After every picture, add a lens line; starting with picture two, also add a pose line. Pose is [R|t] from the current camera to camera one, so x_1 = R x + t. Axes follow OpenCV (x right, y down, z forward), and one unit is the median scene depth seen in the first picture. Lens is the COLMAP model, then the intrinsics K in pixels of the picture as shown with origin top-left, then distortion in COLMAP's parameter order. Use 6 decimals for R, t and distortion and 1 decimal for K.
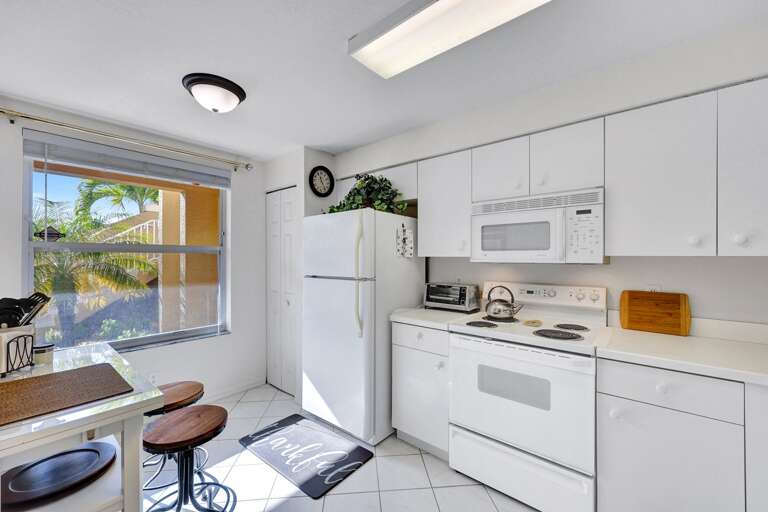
lens RADIAL K [[303.6, 0, 384.2], [0, 303.6, 257.8], [0, 0, 1]] dist [0.000704, -0.000053]
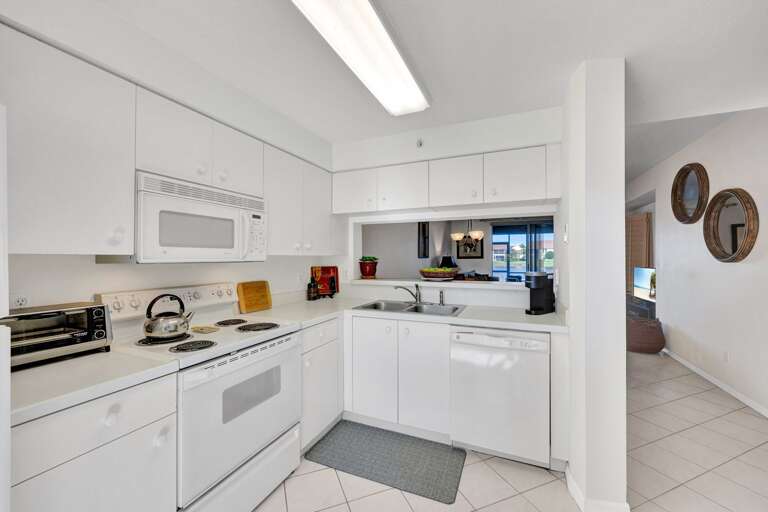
lens RADIAL K [[303.6, 0, 384.9], [0, 303.6, 255.2], [0, 0, 1]] dist [0.000704, -0.000053]
pose [[-0.275139, 0.004552, 0.961394, -0.552179], [-0.001690, 0.999985, -0.005218, 0.000777], [-0.961403, -0.003061, -0.275128, 0.798220]]
